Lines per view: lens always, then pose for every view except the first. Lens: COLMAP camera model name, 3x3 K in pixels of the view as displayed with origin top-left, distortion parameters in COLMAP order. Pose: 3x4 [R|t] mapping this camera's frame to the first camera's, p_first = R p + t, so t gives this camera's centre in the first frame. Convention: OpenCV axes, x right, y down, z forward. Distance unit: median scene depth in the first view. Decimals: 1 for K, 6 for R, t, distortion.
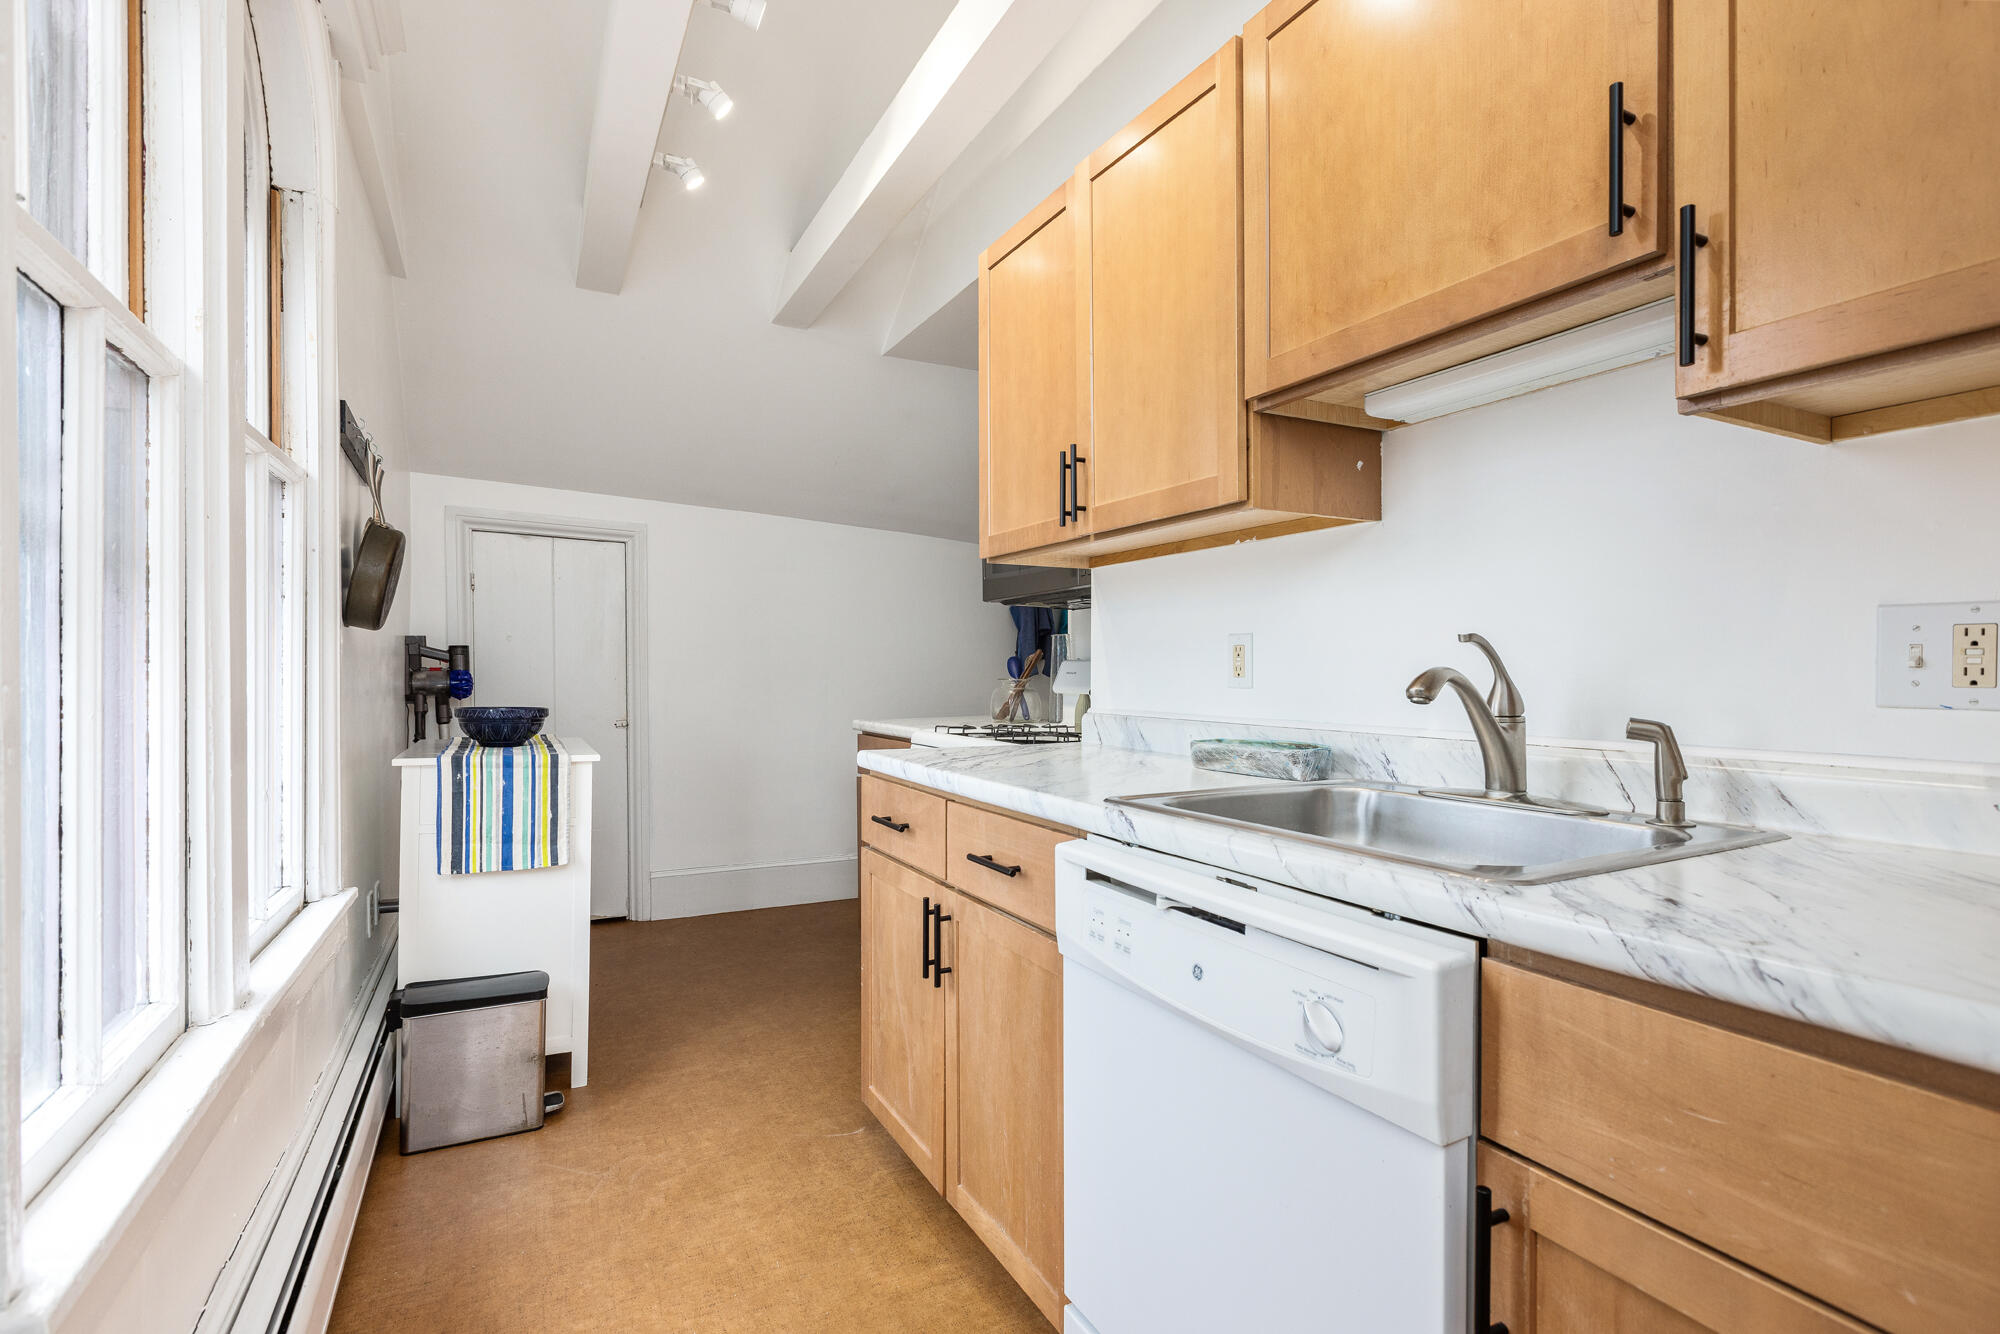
lens RADIAL K [[950.7, 0, 1000.9], [0, 950.7, 675.2], [0, 0, 1]] dist [-0.001706, 0.001210]
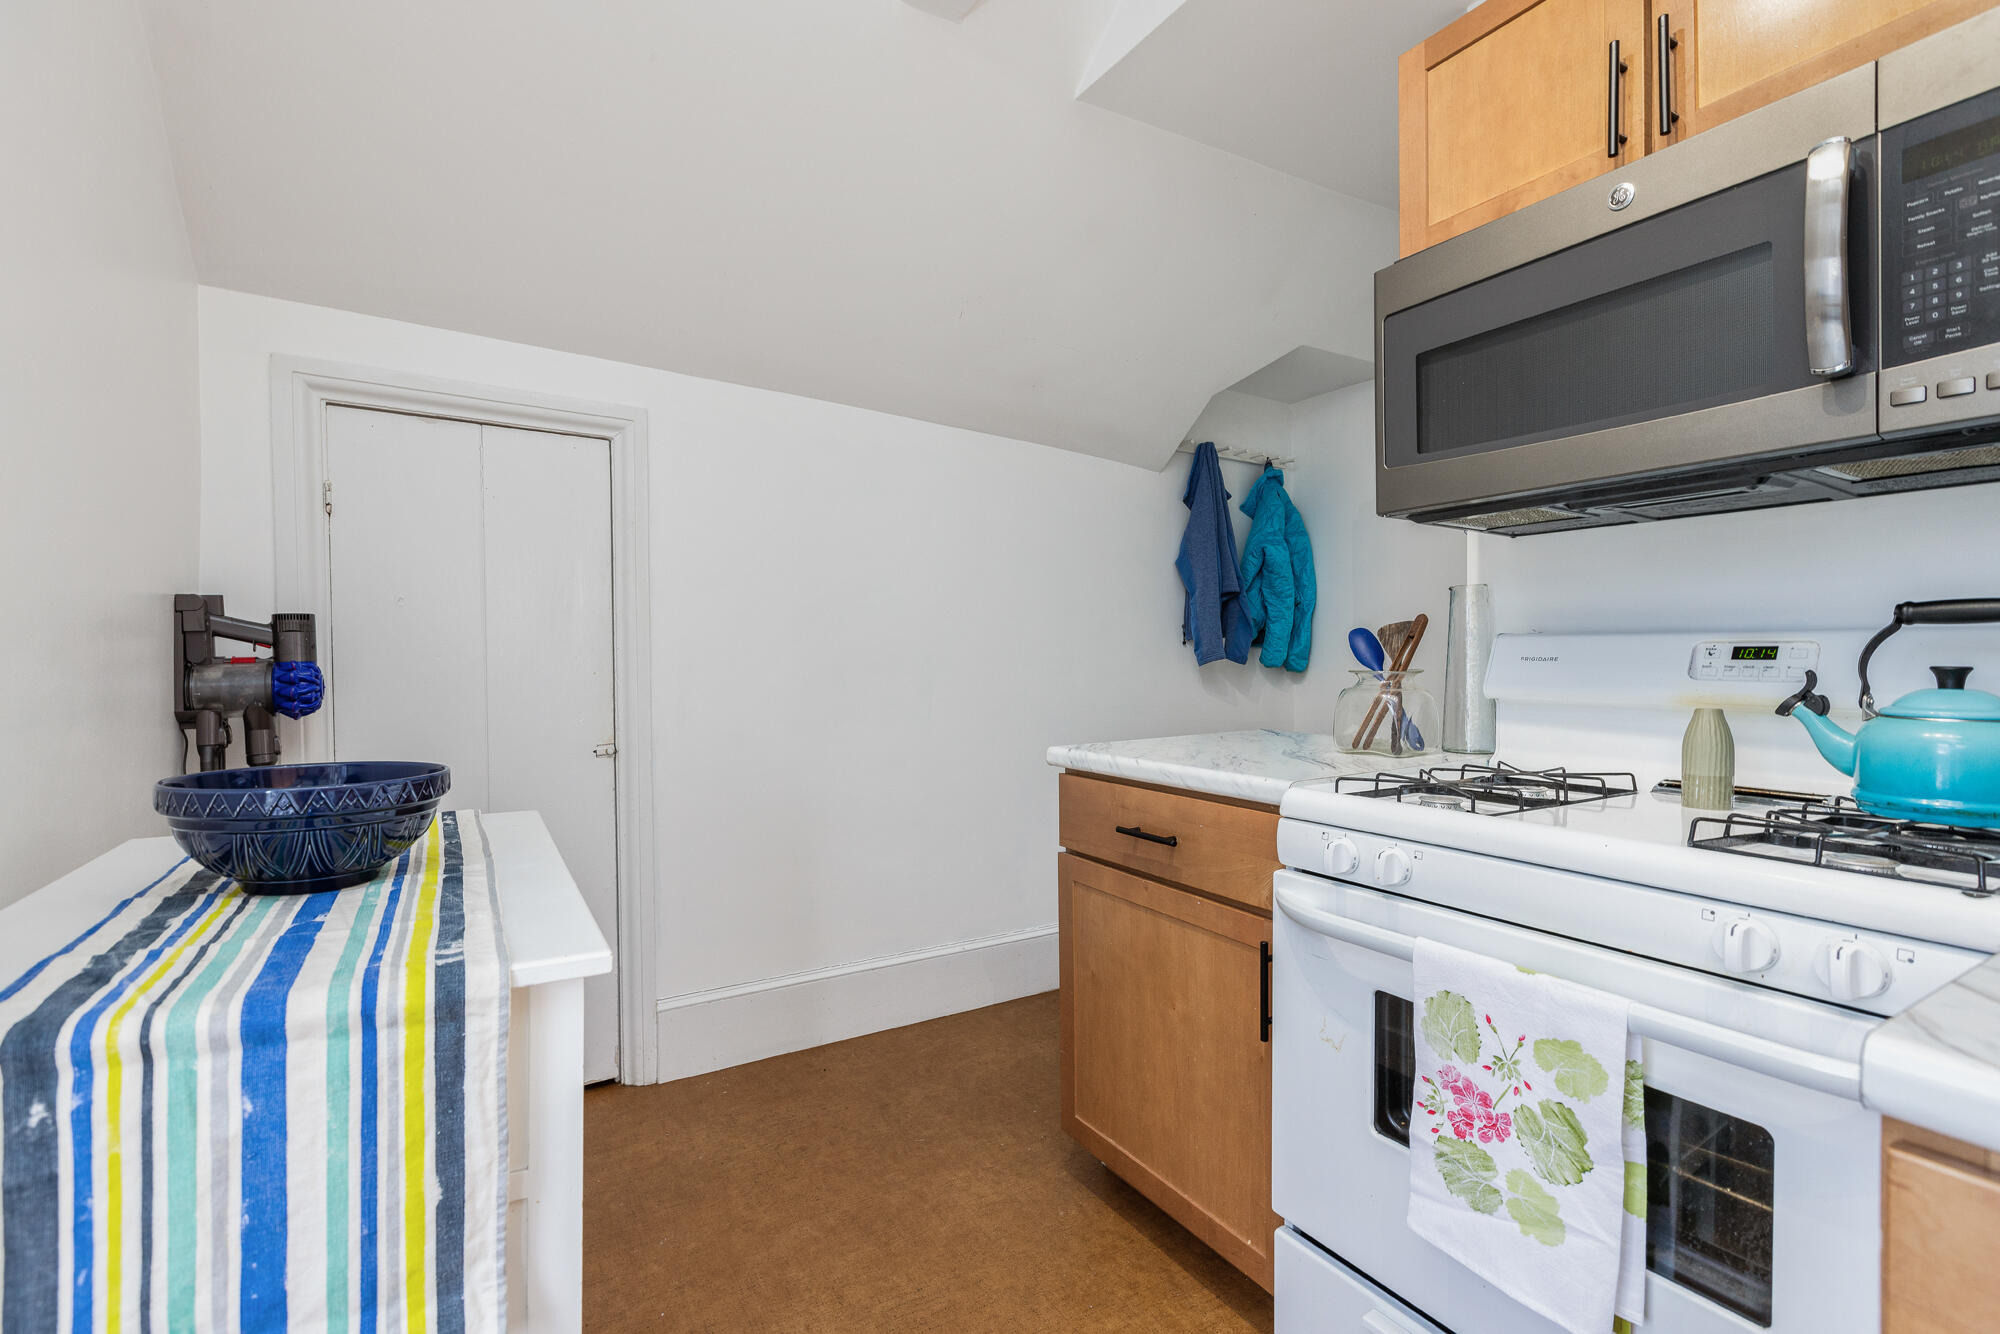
lens RADIAL K [[930.8, 0, 993.9], [0, 930.8, 657.4], [0, 0, 1]] dist [0.001384, 0.000743]
pose [[0.998869, -0.007506, 0.046955, -0.217373], [0.007380, 0.999969, 0.002852, -0.006395], [-0.046975, -0.002502, 0.998893, 0.485676]]
